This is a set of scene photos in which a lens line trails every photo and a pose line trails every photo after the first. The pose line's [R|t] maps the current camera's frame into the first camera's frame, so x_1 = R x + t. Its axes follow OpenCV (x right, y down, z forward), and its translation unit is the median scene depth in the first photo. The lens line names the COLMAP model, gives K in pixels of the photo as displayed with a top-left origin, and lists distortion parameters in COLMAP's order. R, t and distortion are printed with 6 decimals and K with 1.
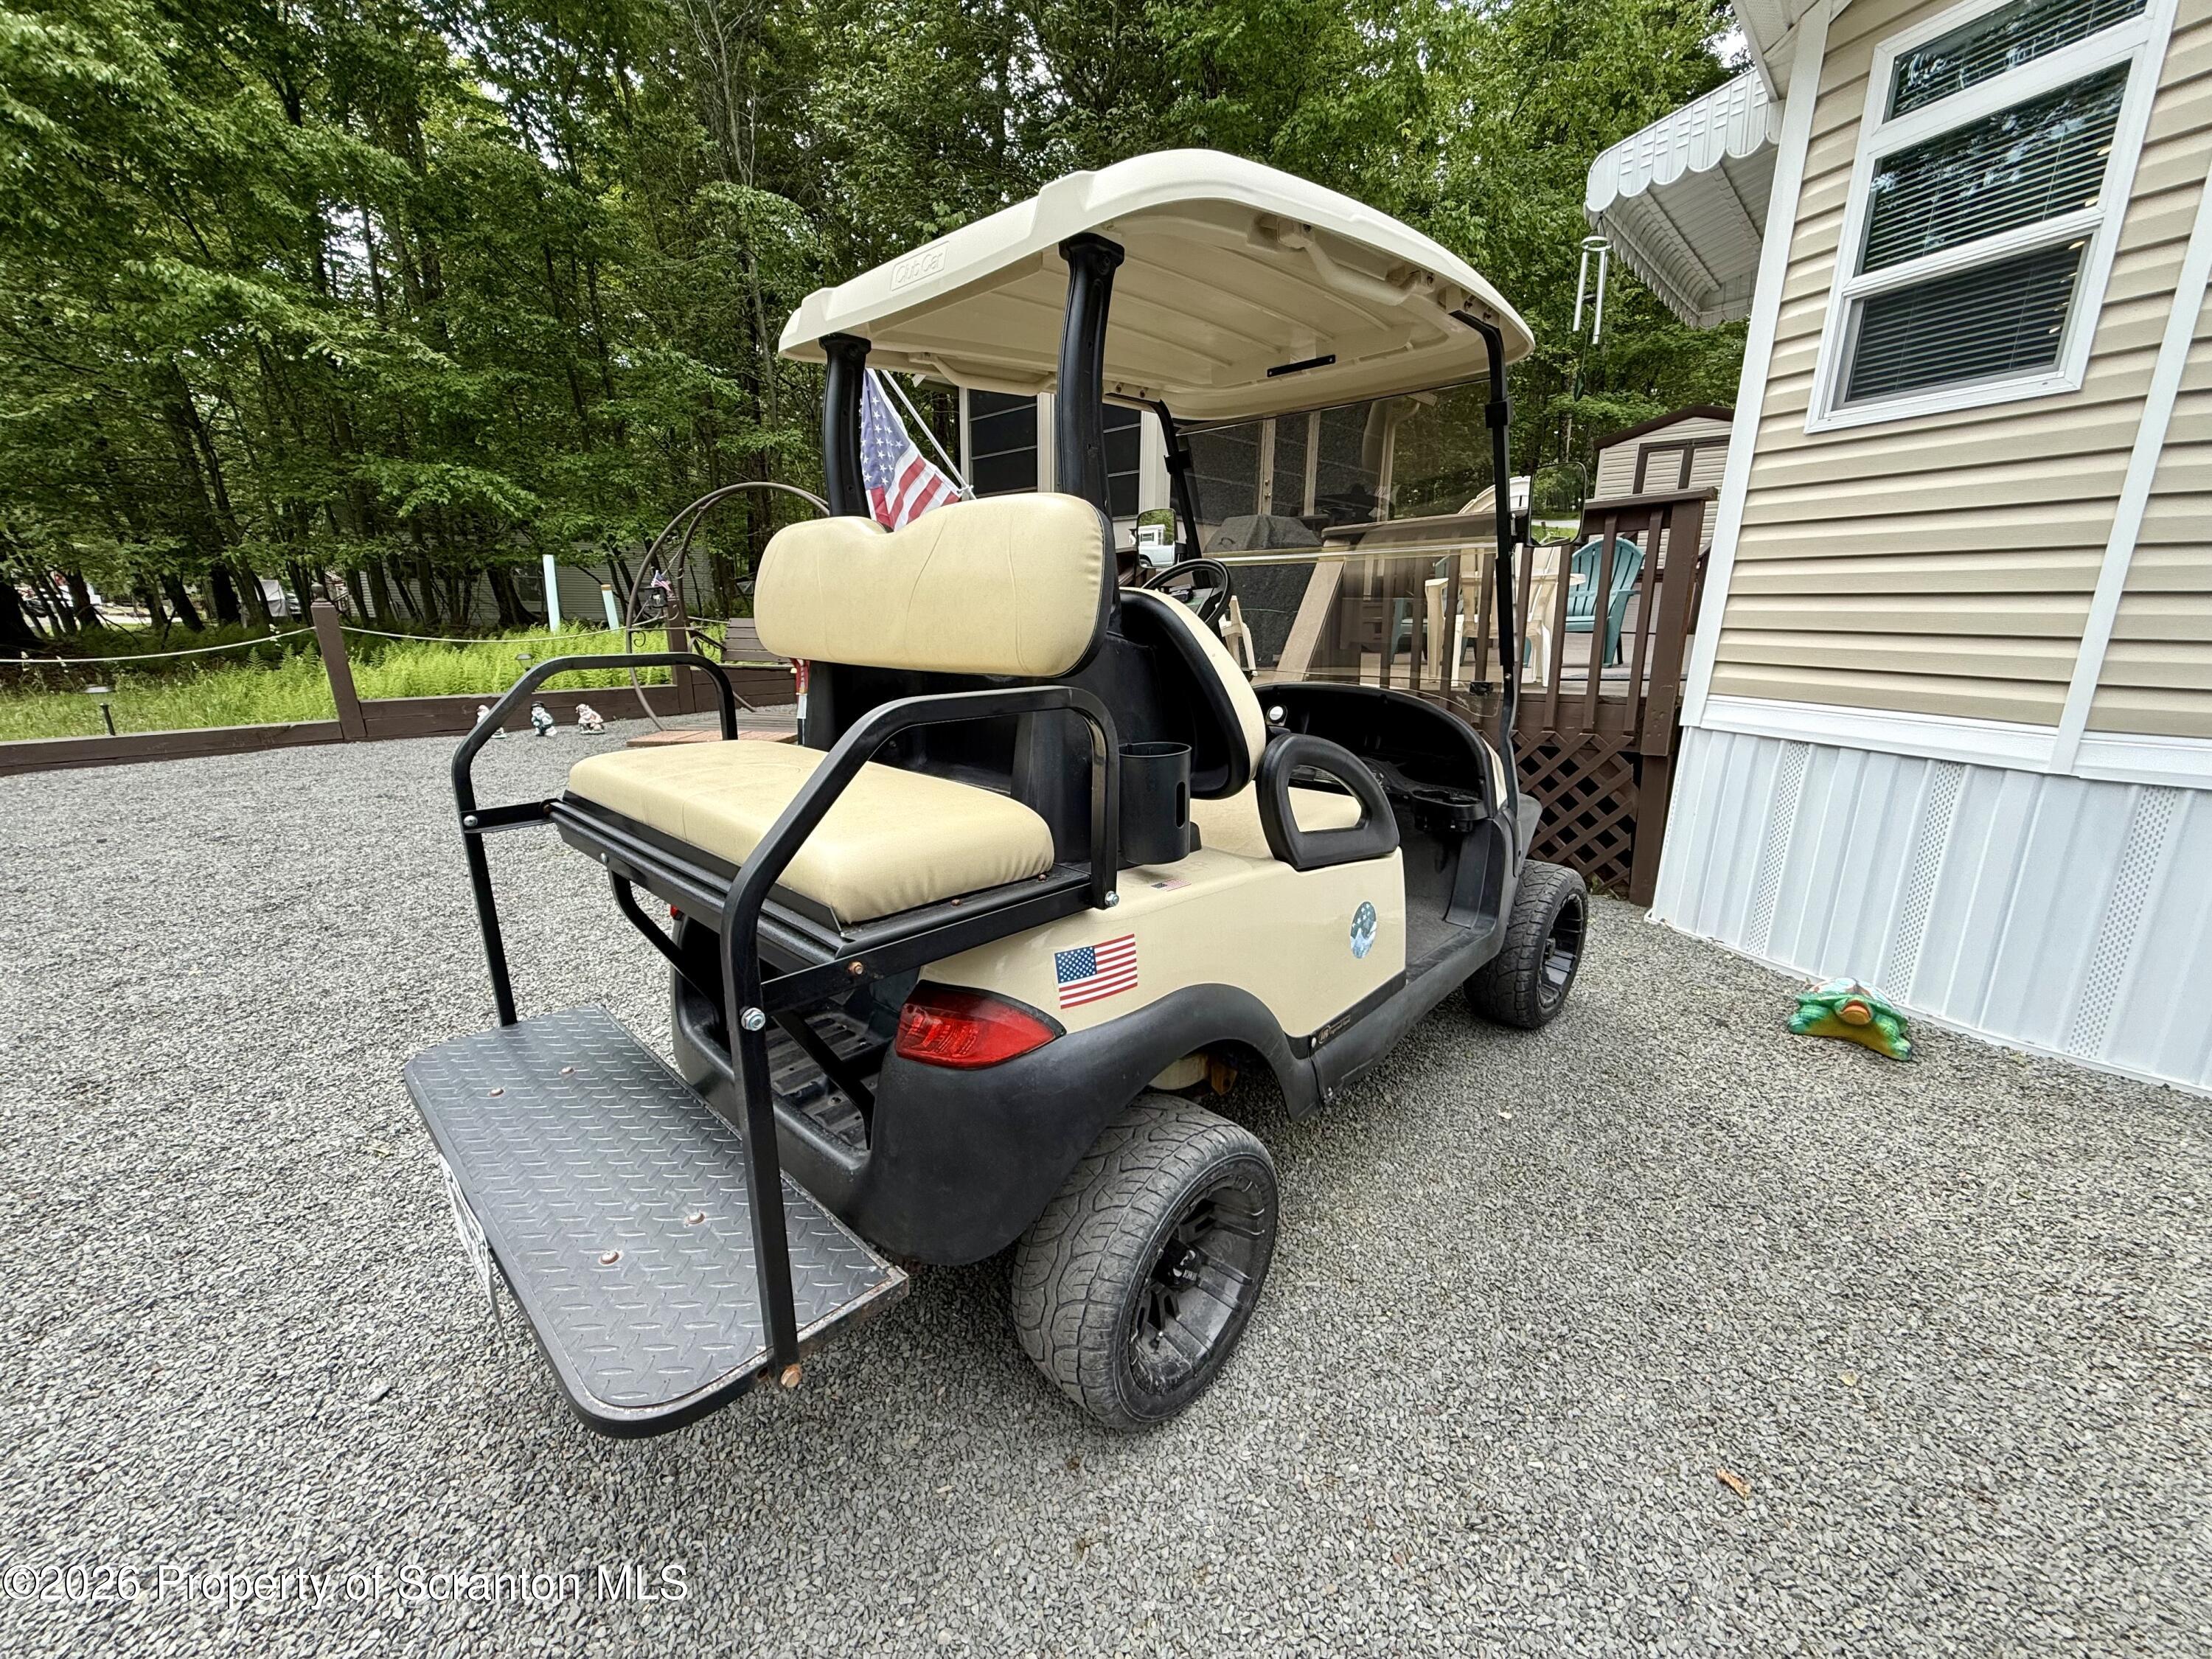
lens RADIAL K [[877.6, 0, 1097.4], [0, 877.6, 829.1], [0, 0, 1]] dist [-0.000130, -0.000037]
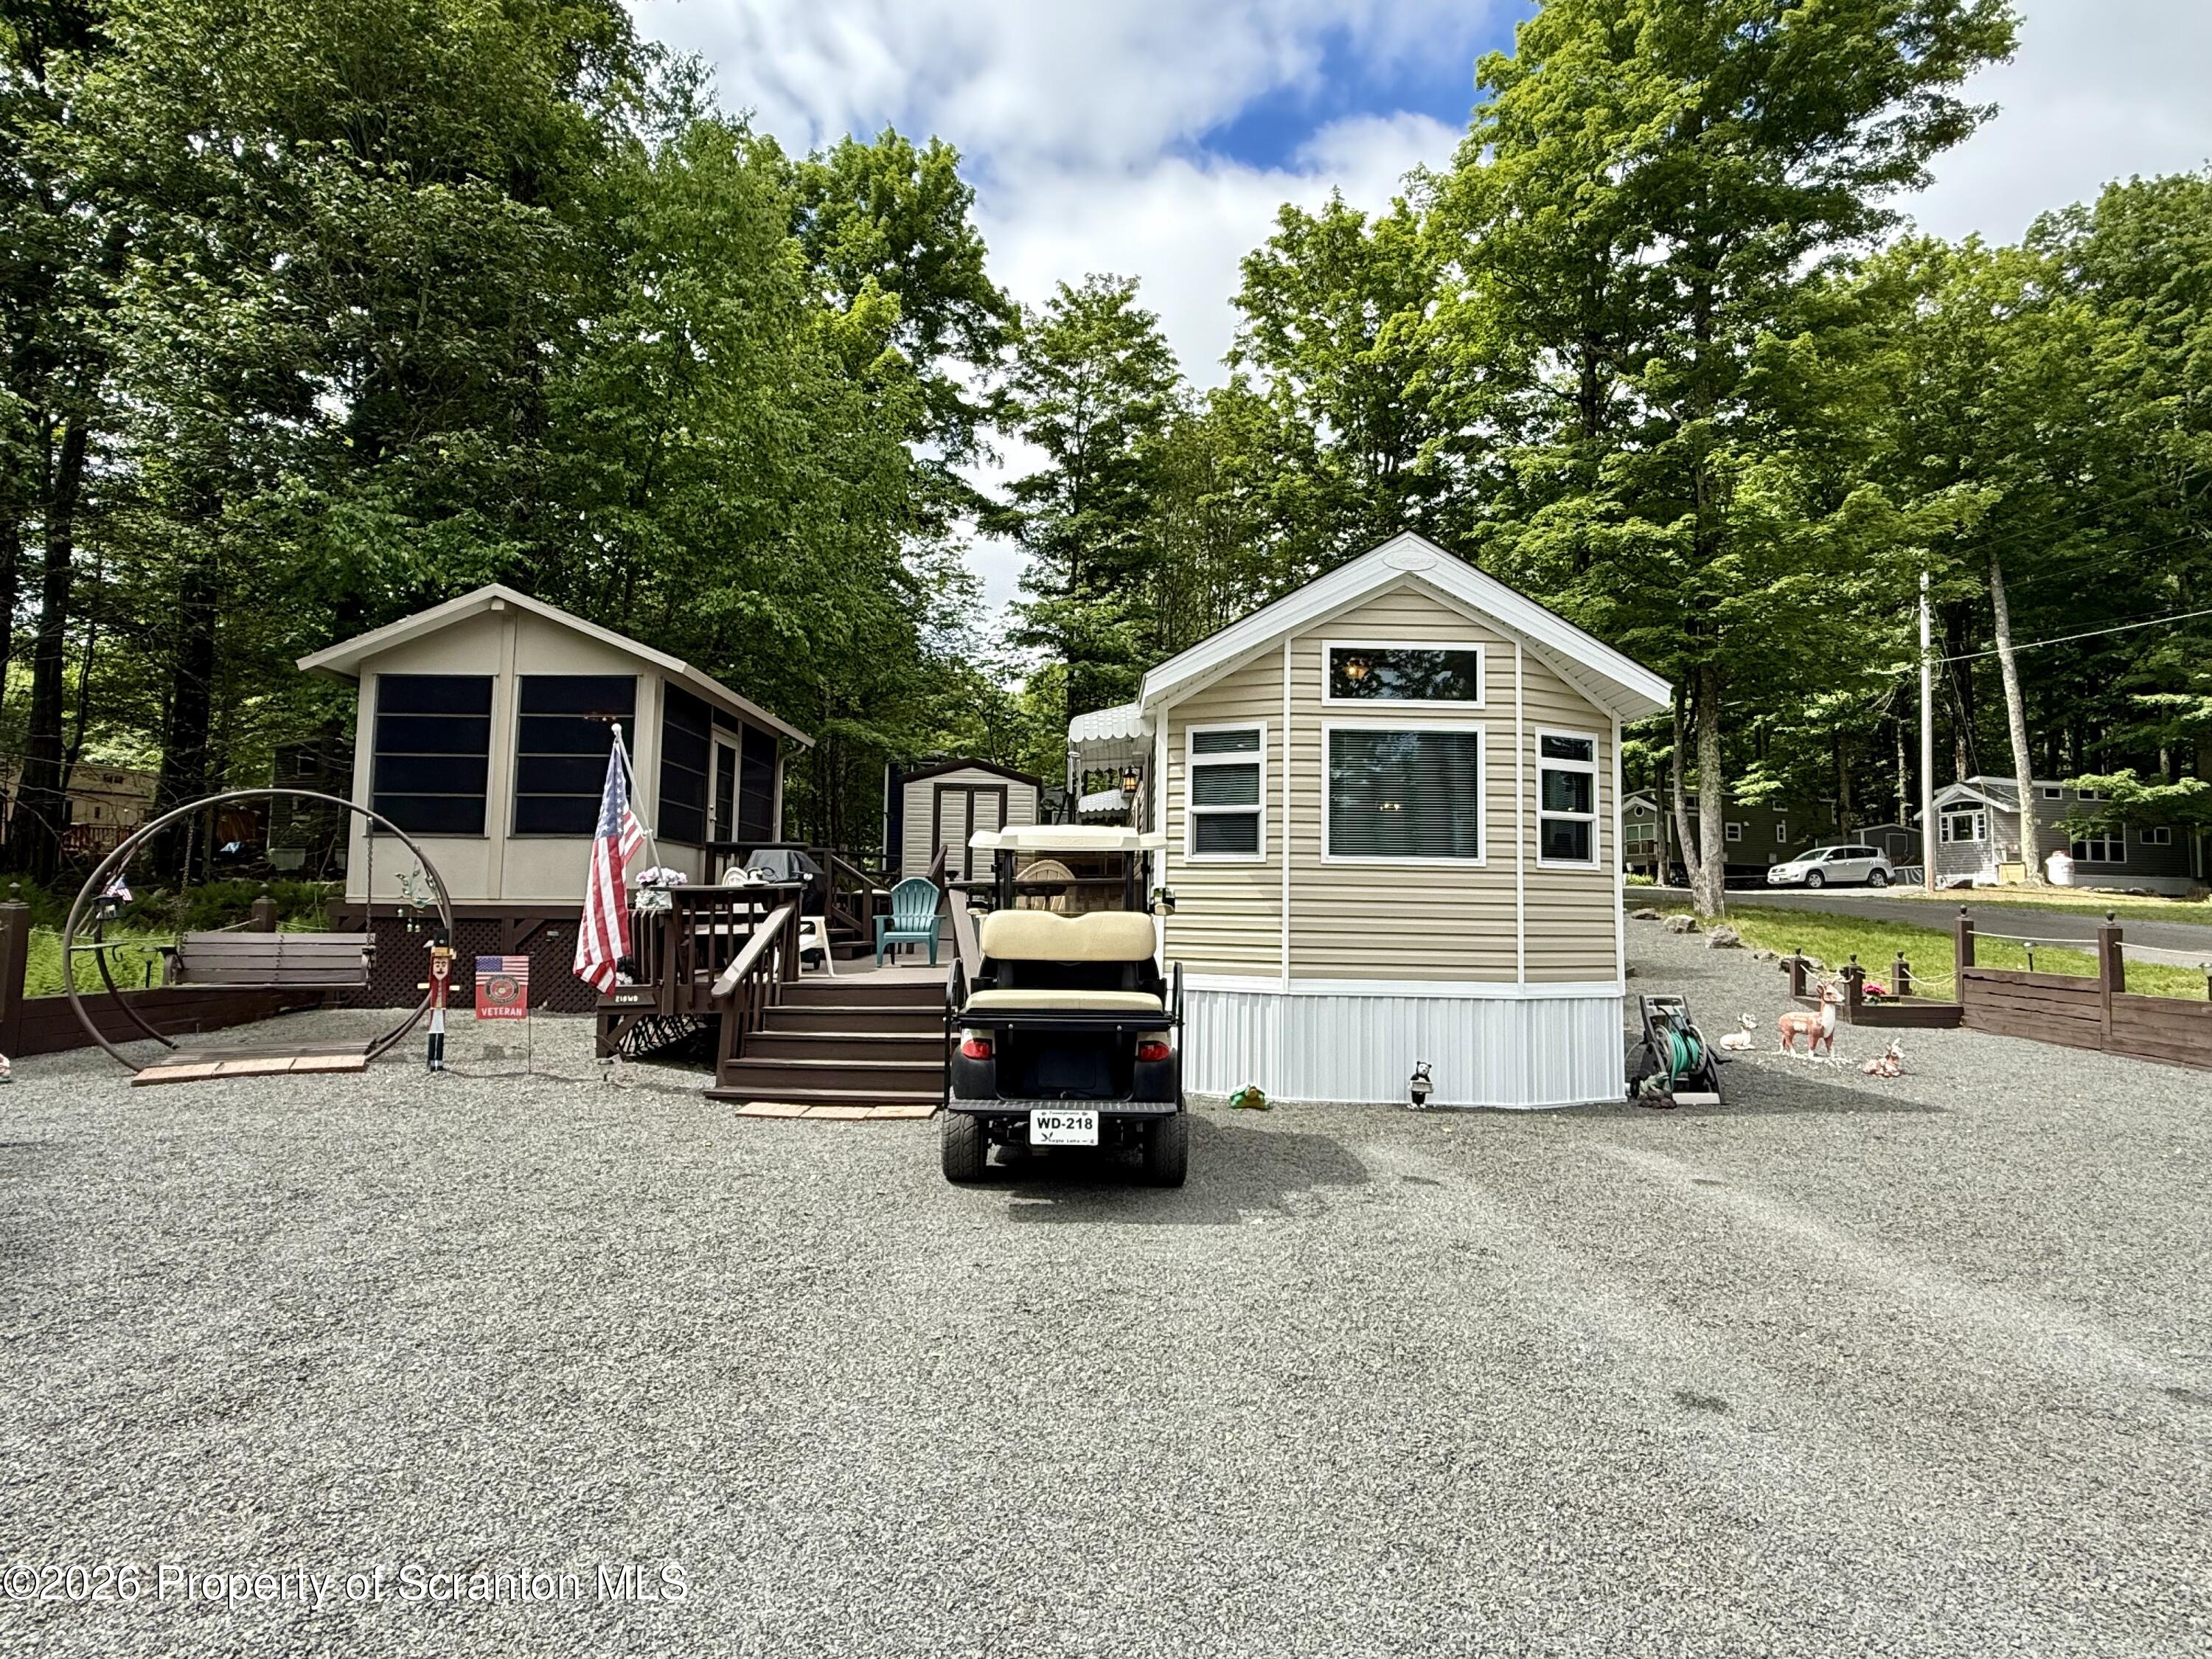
lens RADIAL K [[1186.2, 0, 1097.8], [0, 1186.2, 838.2], [0, 0, 1]] dist [0.001327, -0.000543]
pose [[0.716862, 0.051780, 0.695289, -1.286670], [0.158083, 0.959196, -0.234421, 0.163758], [-0.679057, 0.277961, 0.679426, -0.837396]]
